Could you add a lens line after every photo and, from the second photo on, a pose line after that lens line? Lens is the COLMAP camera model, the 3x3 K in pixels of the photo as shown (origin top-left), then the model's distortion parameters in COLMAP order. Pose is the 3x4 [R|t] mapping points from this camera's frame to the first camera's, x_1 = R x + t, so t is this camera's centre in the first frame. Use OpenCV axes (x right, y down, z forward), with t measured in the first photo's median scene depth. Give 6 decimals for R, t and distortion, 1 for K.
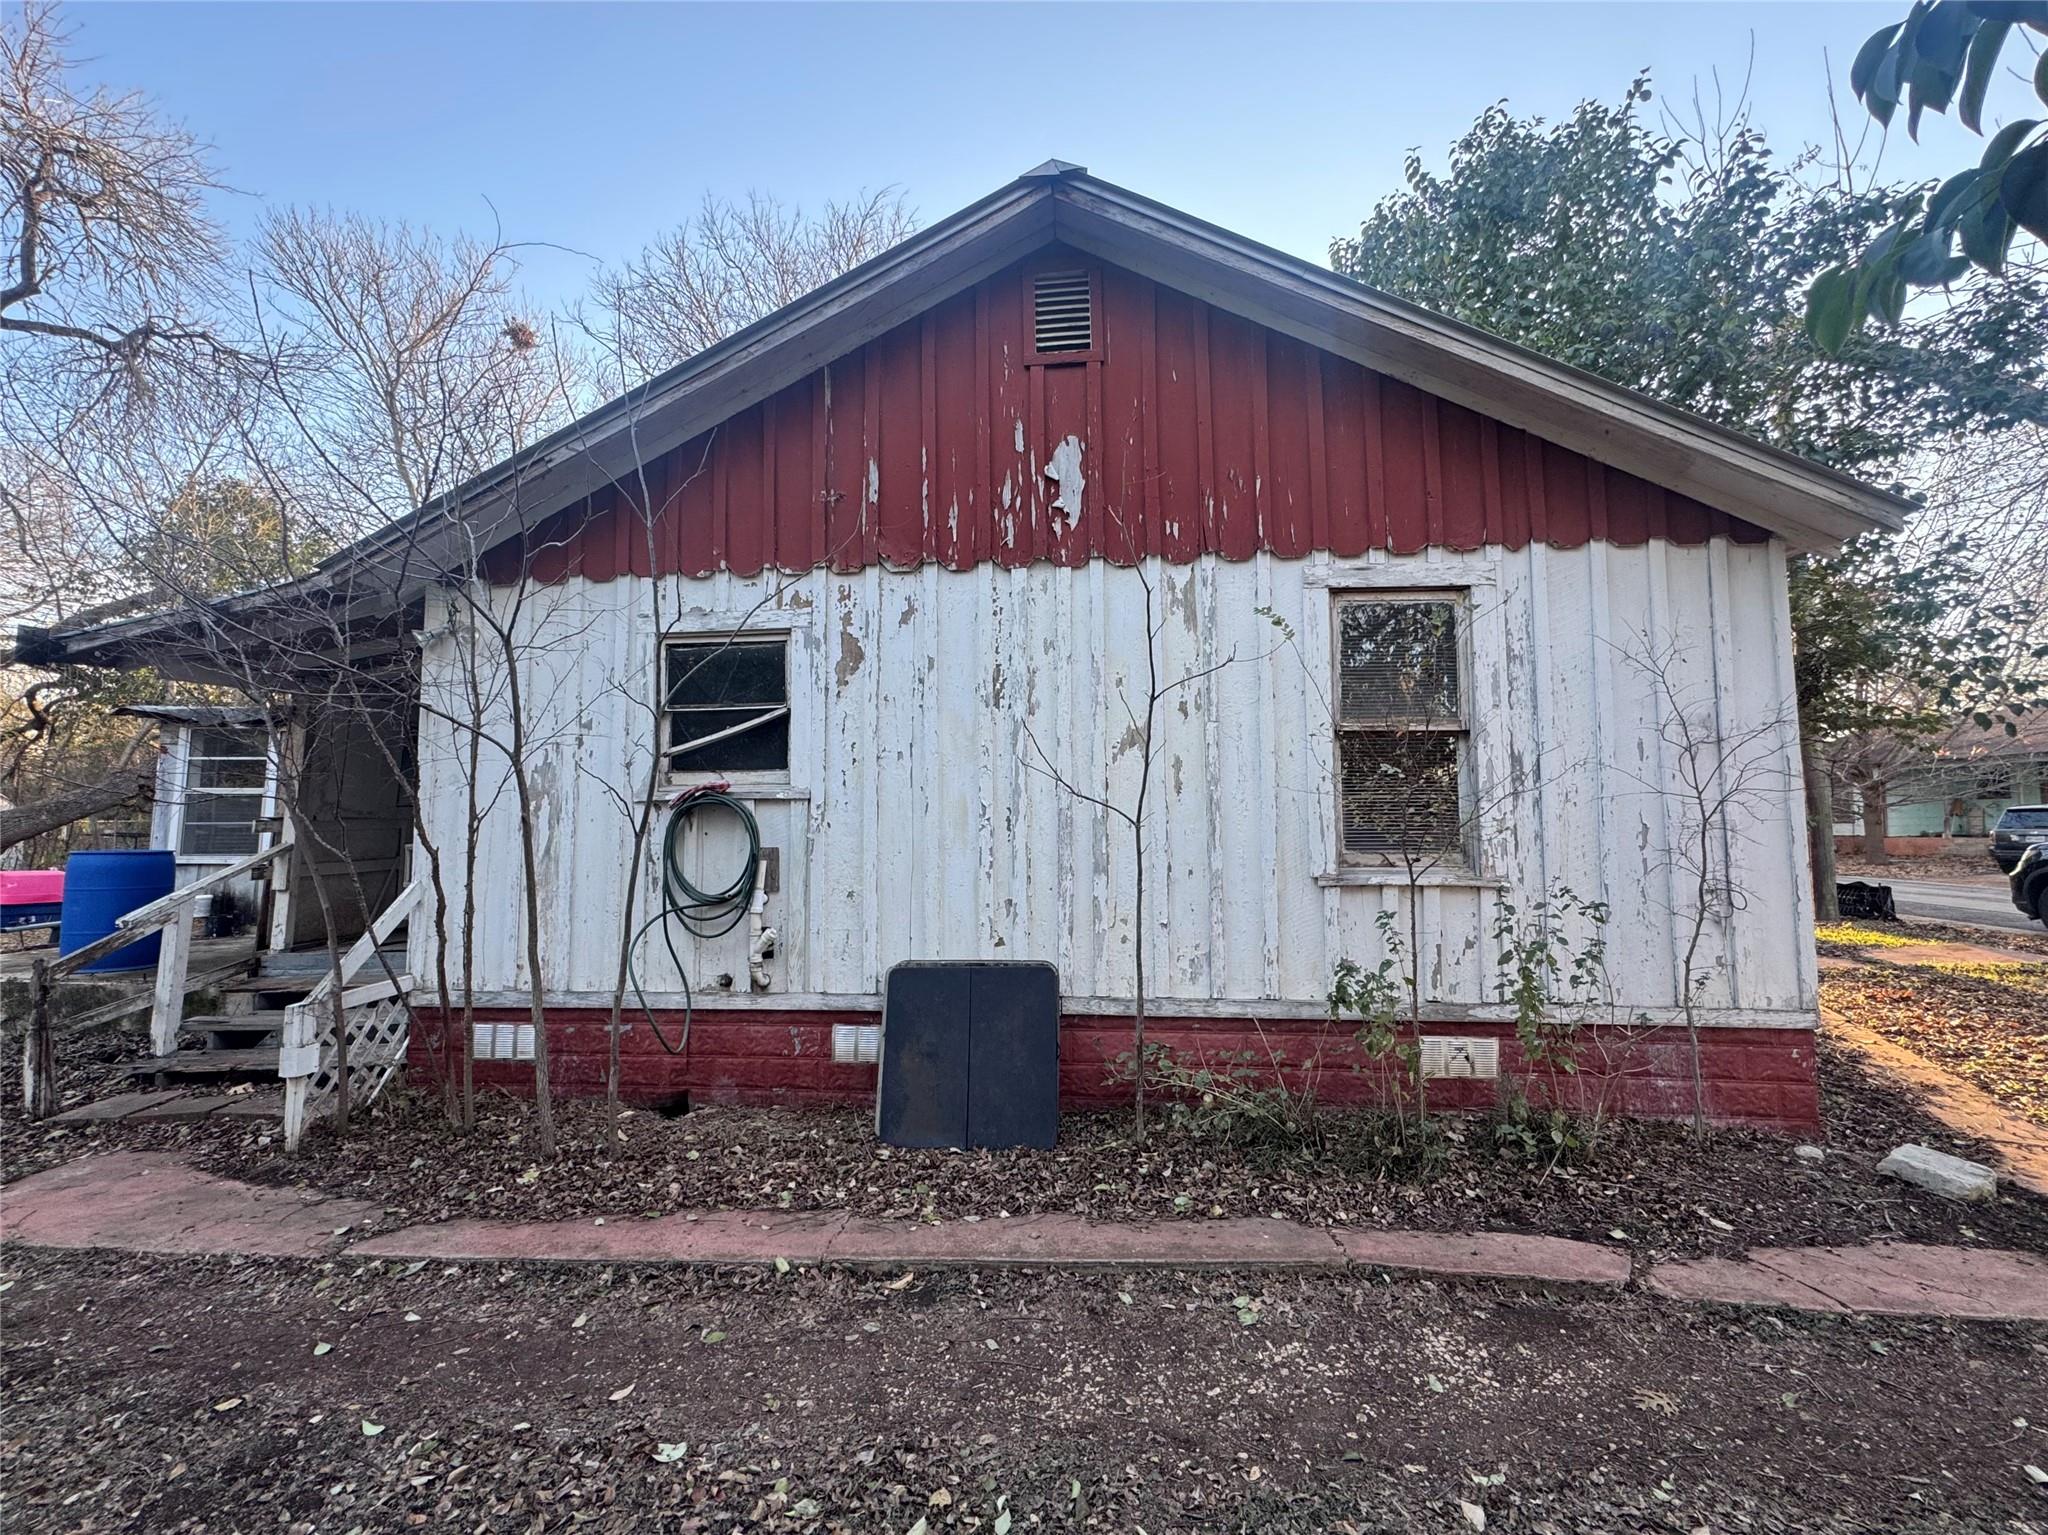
lens RADIAL K [[826.5, 0, 1023.1], [0, 826.5, 770.5], [0, 0, 1]] dist [-0.002006, -0.000092]
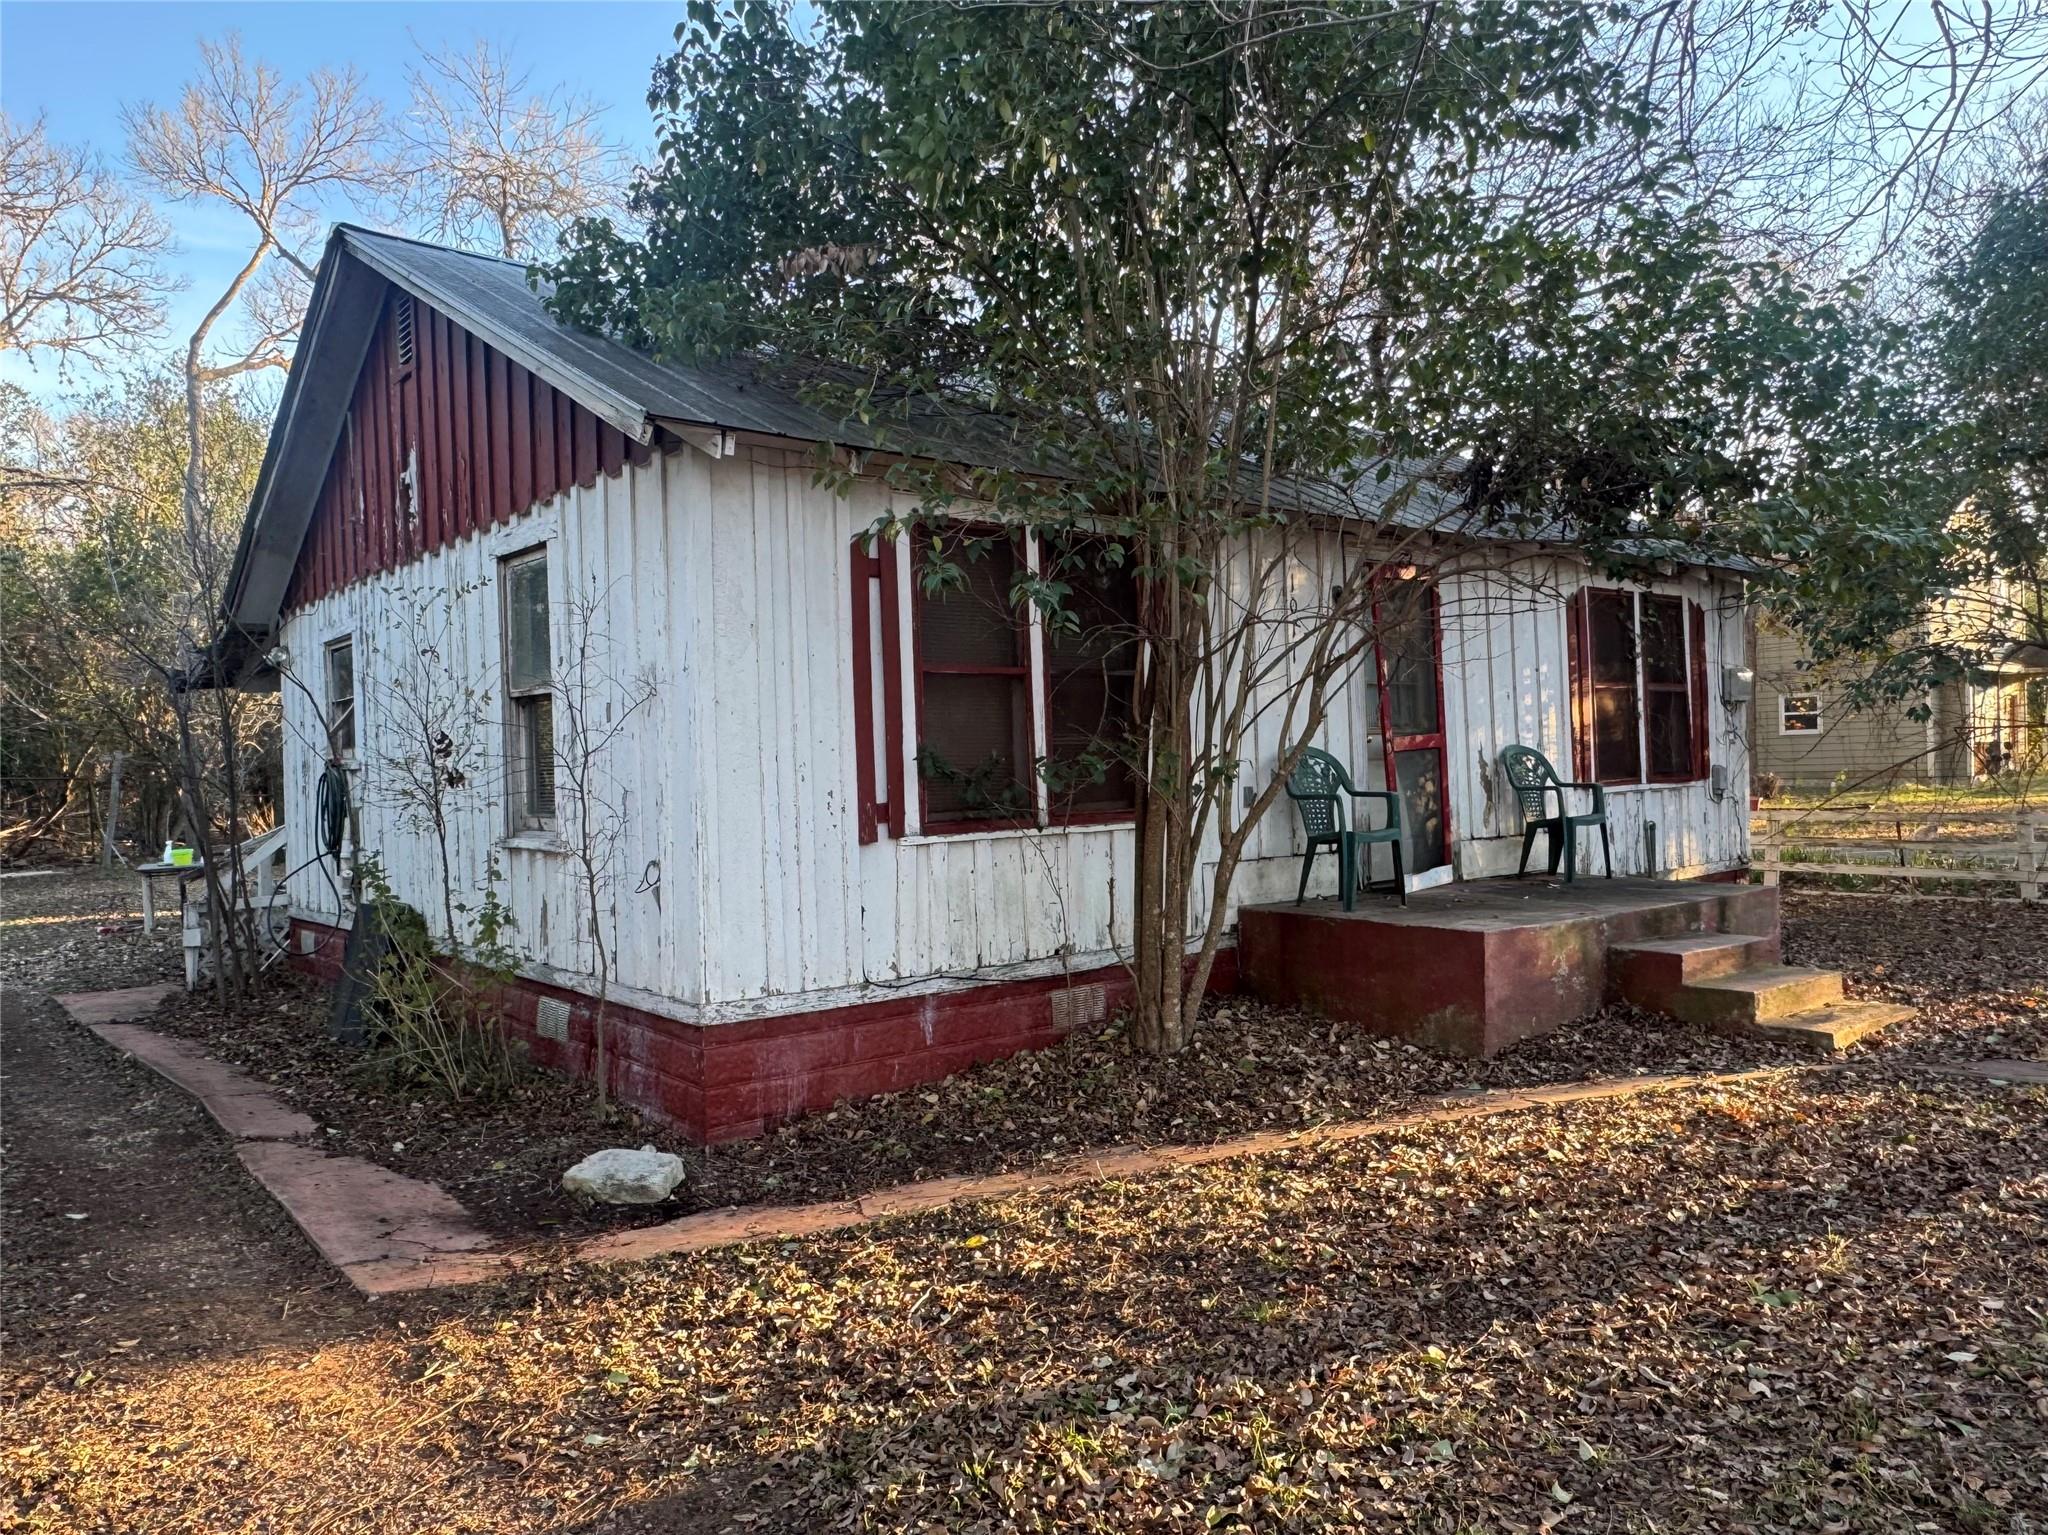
lens RADIAL K [[1431.5, 0, 1024.3], [0, 1431.5, 764.5], [0, 0, 1]] dist [0.003908, 0.000077]
pose [[0.700655, -0.016737, -0.713304, 2.047655], [0.073905, 0.996050, 0.049224, -0.005787], [0.709662, -0.087206, 0.699124, 0.200652]]
